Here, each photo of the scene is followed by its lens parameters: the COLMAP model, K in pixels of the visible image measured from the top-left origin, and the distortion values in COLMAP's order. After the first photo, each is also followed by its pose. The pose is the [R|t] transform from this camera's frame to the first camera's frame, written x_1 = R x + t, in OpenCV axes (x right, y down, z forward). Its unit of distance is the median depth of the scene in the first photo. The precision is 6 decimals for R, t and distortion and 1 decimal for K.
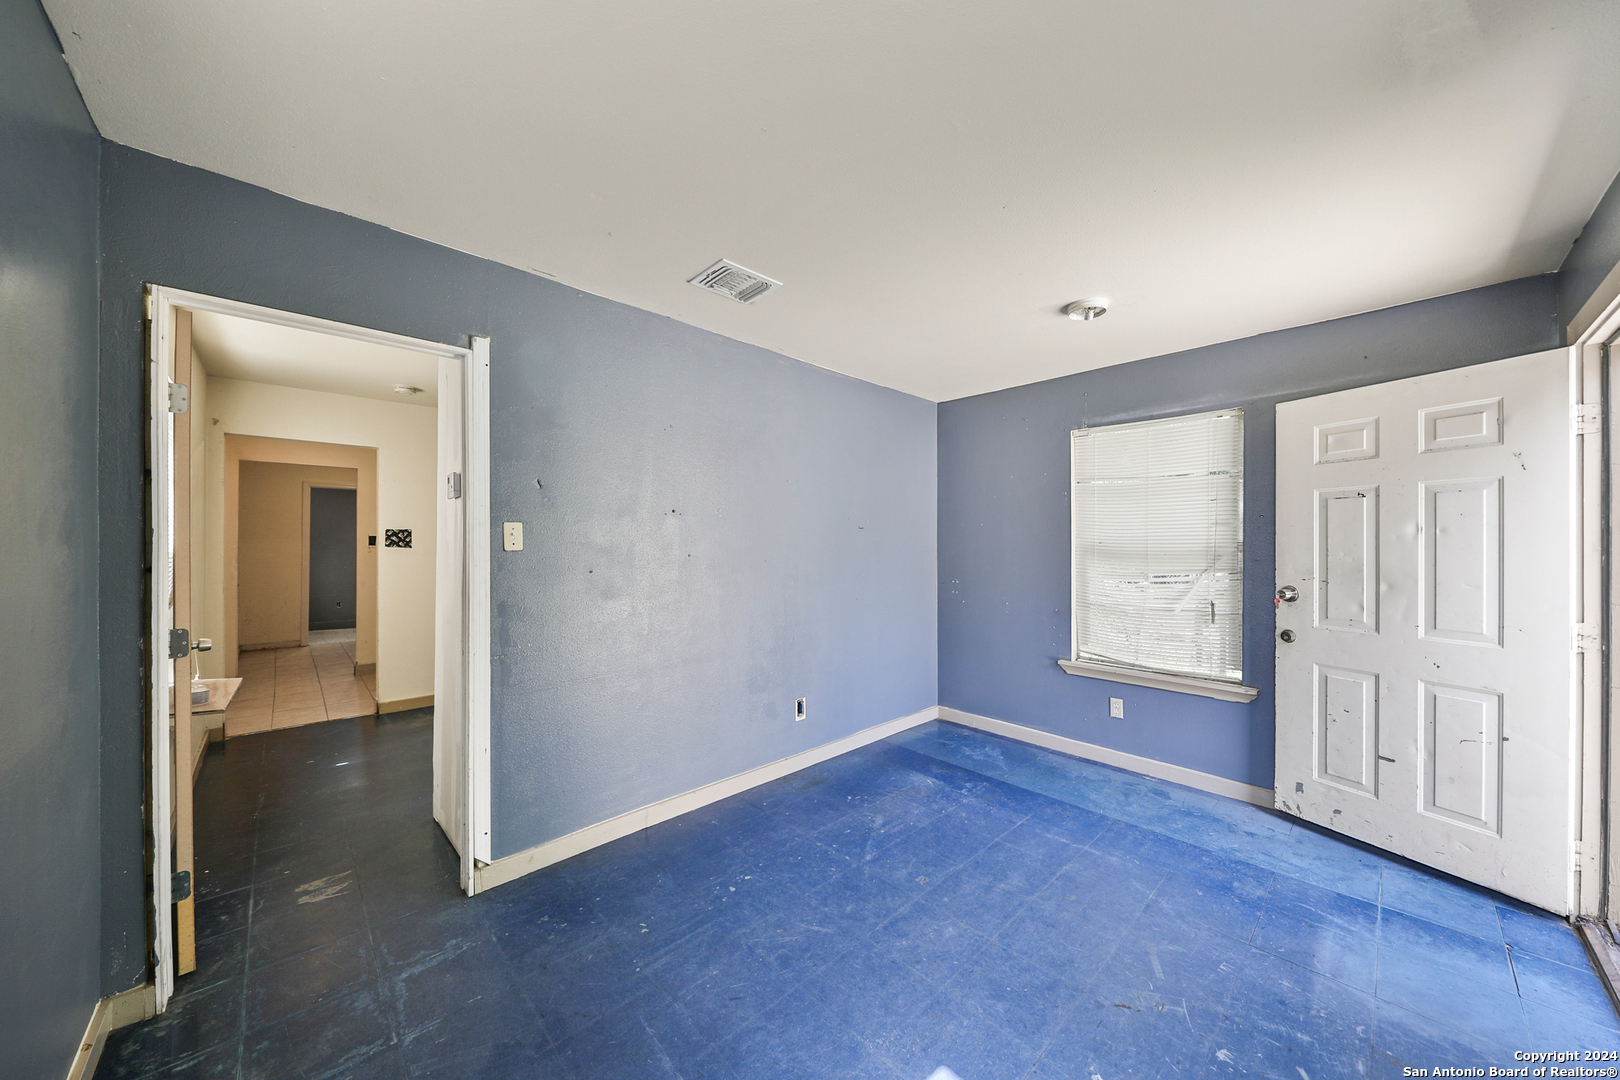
lens RADIAL K [[558.1, 0, 803.0], [0, 558.1, 543.2], [0, 0, 1]] dist [0.007241, -0.003474]
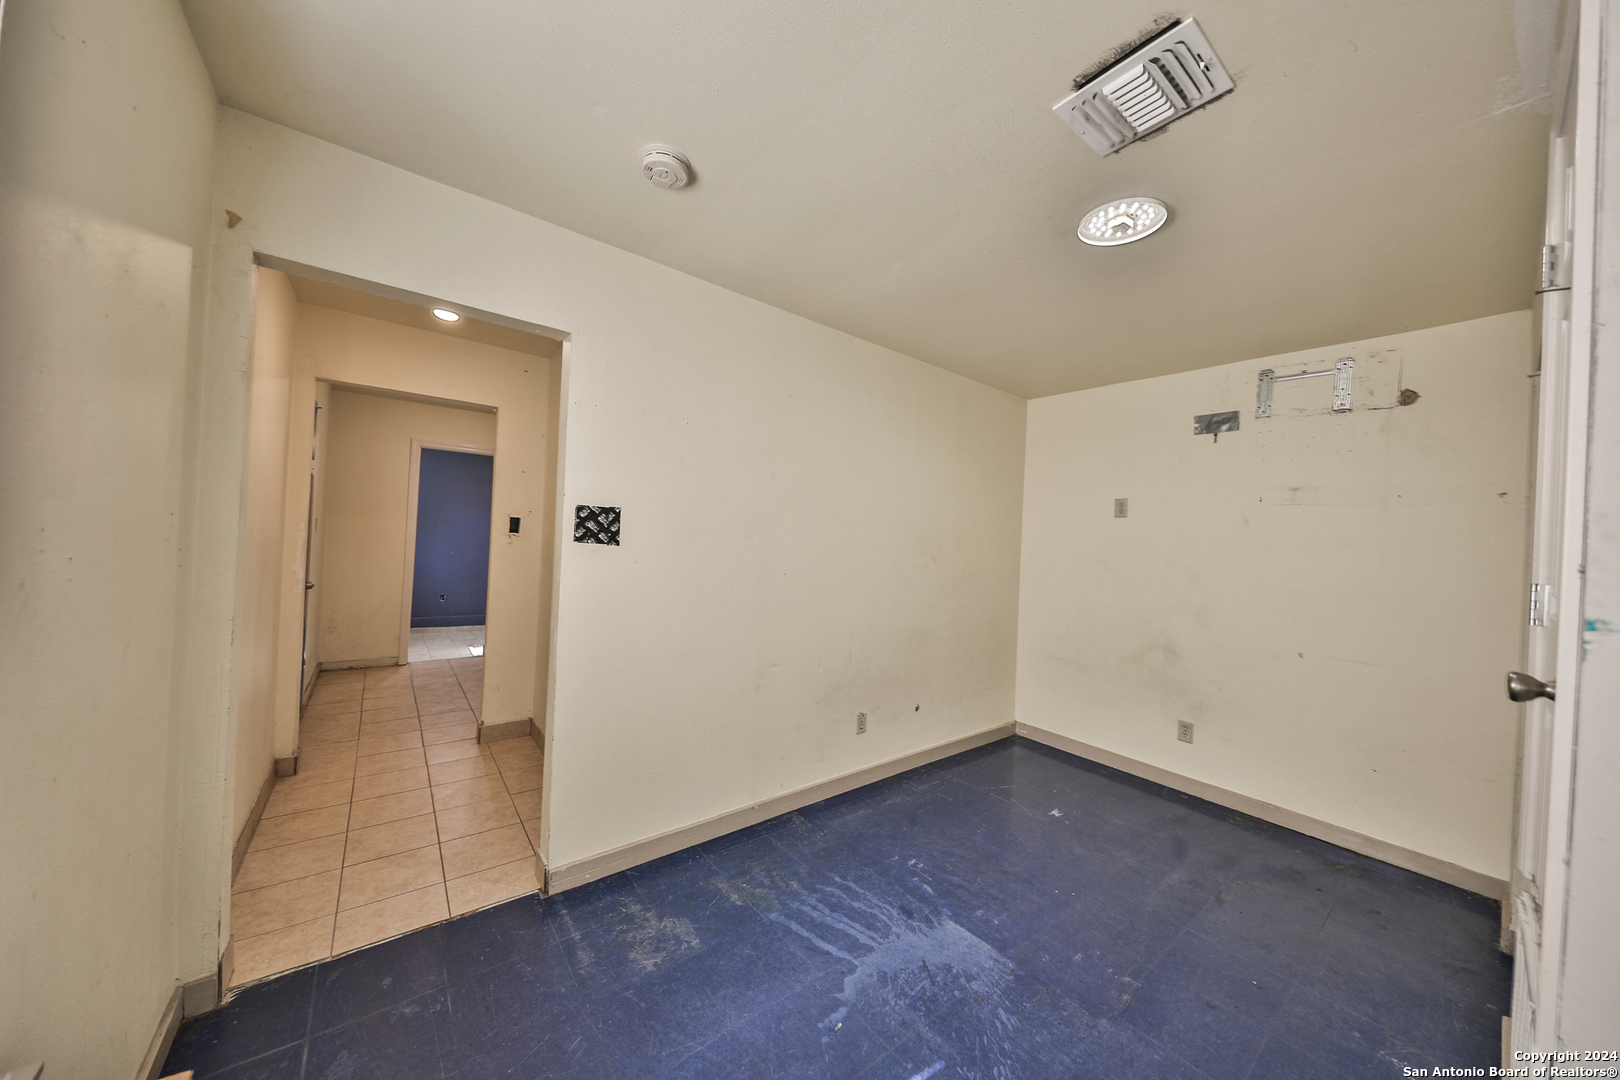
lens RADIAL K [[558.1, 0, 815.7], [0, 558.1, 537.9], [0, 0, 1]] dist [0.007241, -0.003474]
pose [[0.994694, 0.043692, -0.093135, -0.488448], [-0.044104, 0.999024, -0.002377, -0.004813], [0.092940, 0.006472, 0.995651, 0.534489]]
